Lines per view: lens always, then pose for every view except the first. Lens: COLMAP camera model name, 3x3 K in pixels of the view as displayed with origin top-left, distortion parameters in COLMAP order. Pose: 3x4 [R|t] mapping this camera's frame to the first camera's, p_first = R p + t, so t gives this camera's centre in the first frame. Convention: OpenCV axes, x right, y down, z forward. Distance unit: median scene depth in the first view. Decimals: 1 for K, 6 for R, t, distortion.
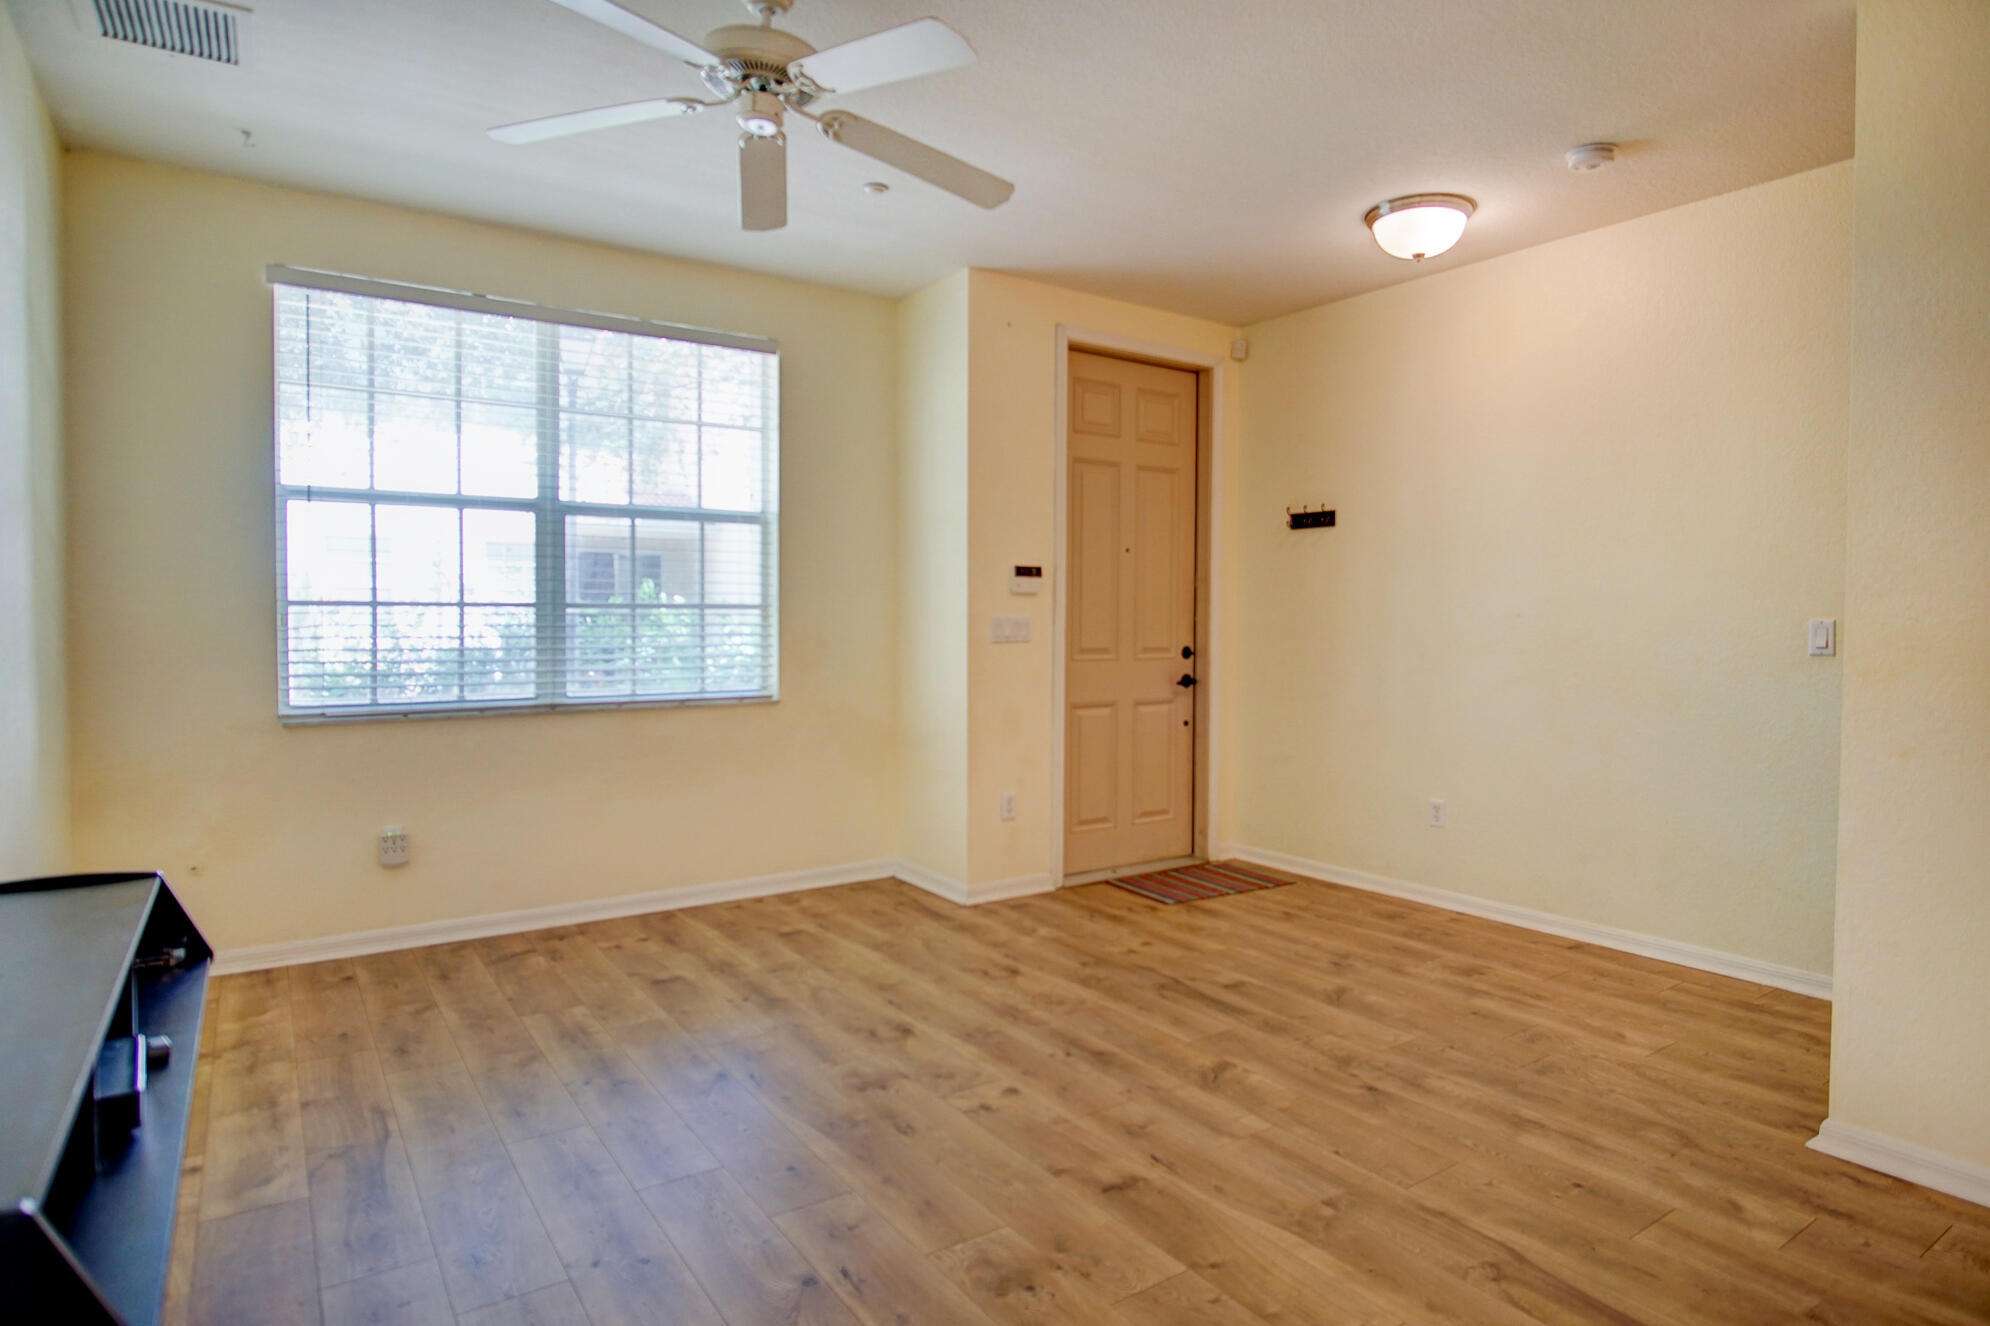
lens RADIAL K [[1084.6, 0, 995.0], [0, 1084.6, 663.0], [0, 0, 1]] dist [-0.019224, 0.000540]
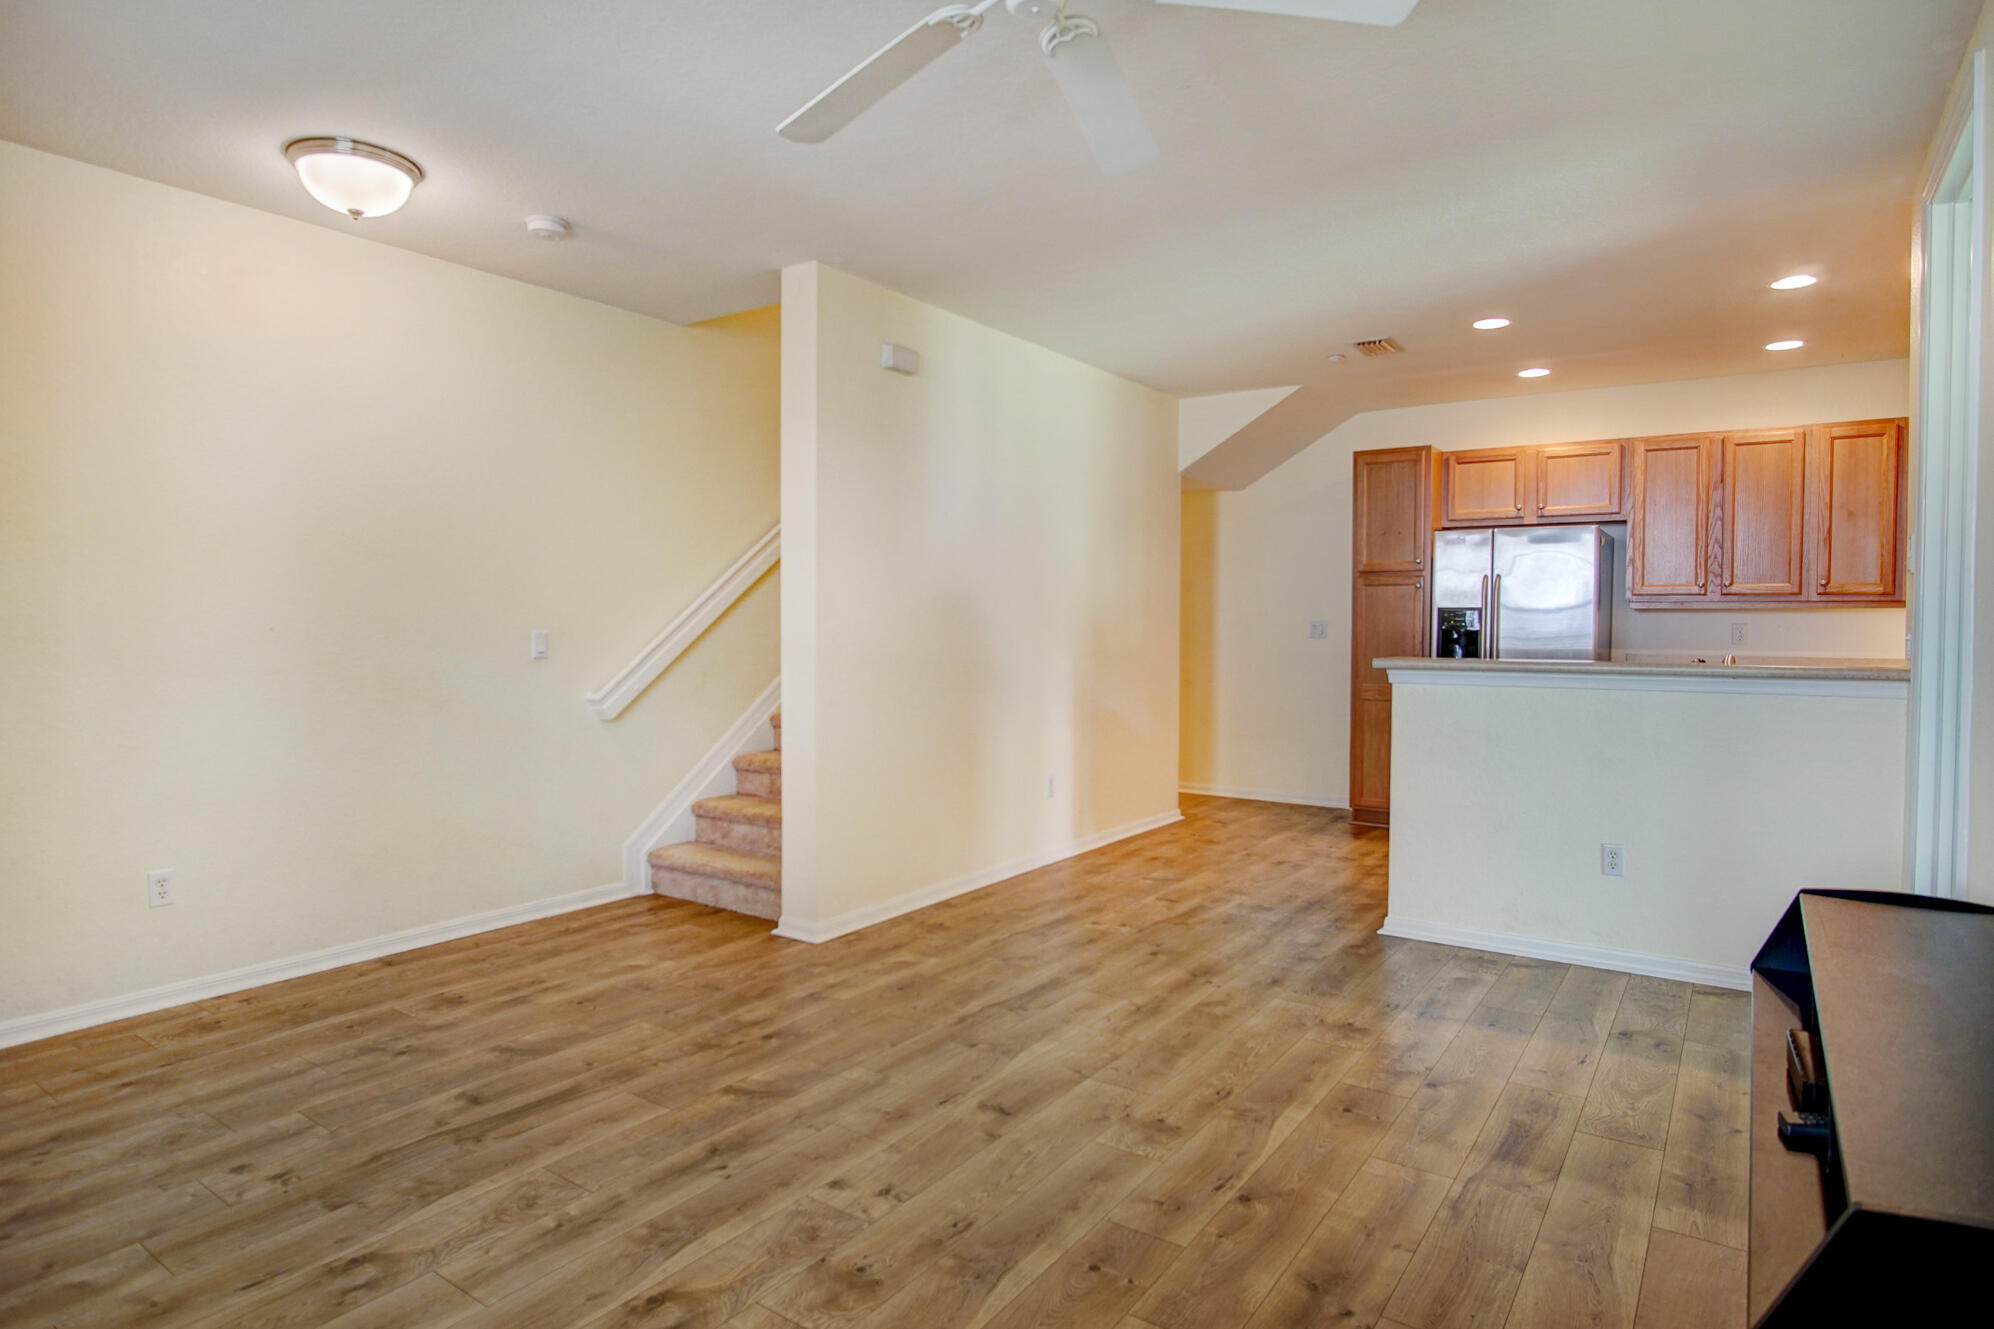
lens RADIAL K [[1098.1, 0, 997.0], [0, 1098.1, 664.5], [0, 0, 1]] dist [-0.028060, 0.001813]
pose [[-0.349813, -0.041571, 0.935897, -0.756836], [0.034970, 0.997739, 0.057389, -0.062588], [-0.936167, 0.052804, -0.347568, 1.051243]]
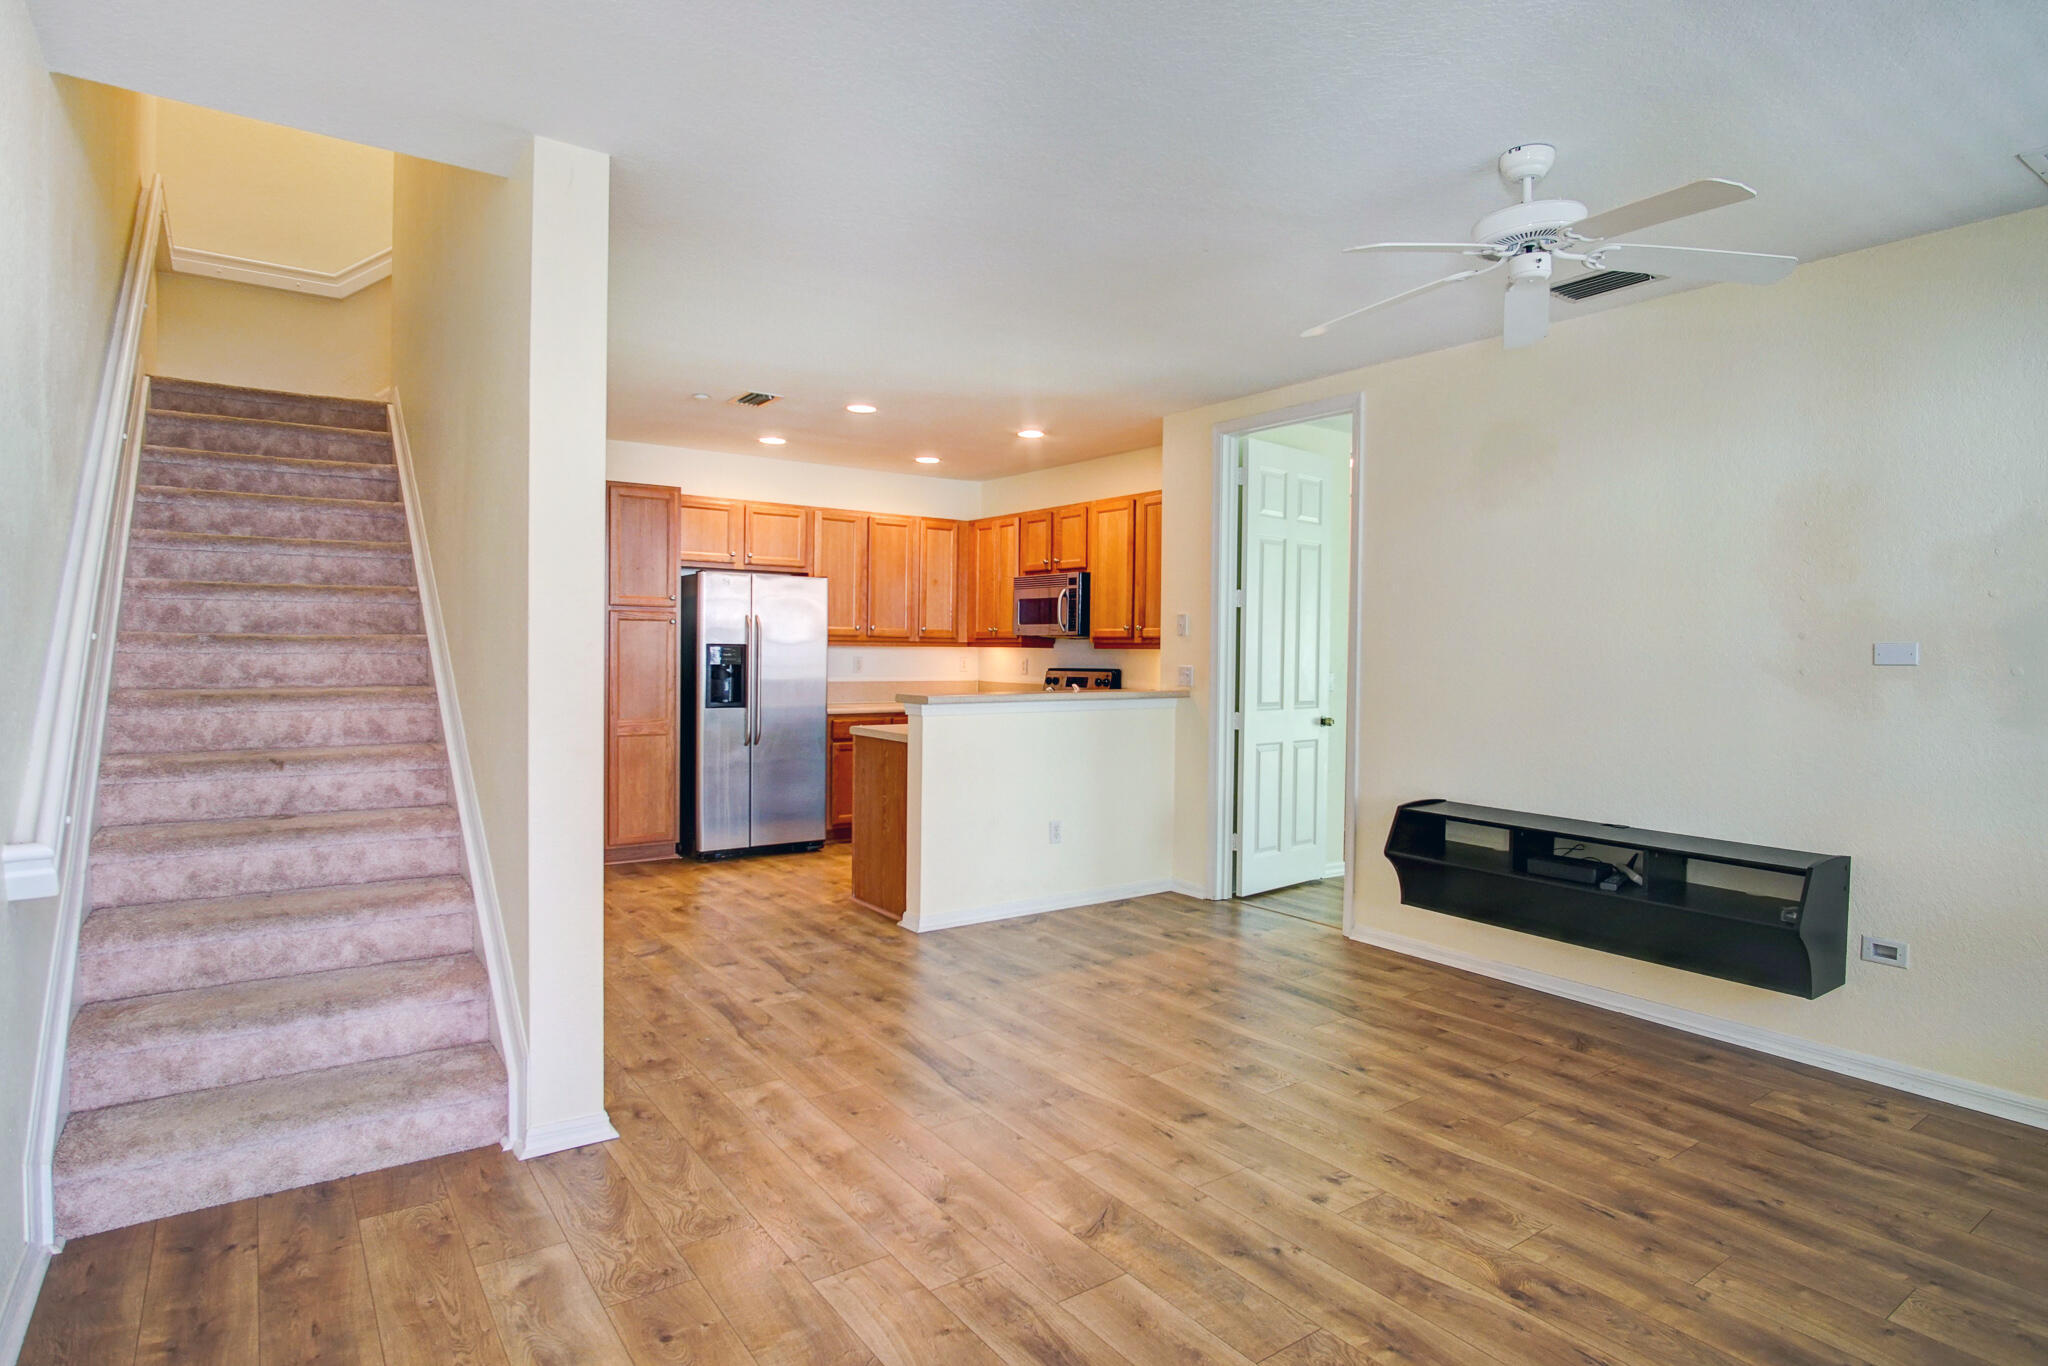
lens RADIAL K [[1097.7, 0, 1024.0], [0, 1097.7, 683.0], [0, 0, 1]] dist [-0.024720, 0.002822]
pose [[-0.999578, -0.016346, -0.024001, 0.278554], [-0.018088, 0.997076, 0.074251, -0.116636], [0.022717, 0.074654, -0.996951, 1.741608]]
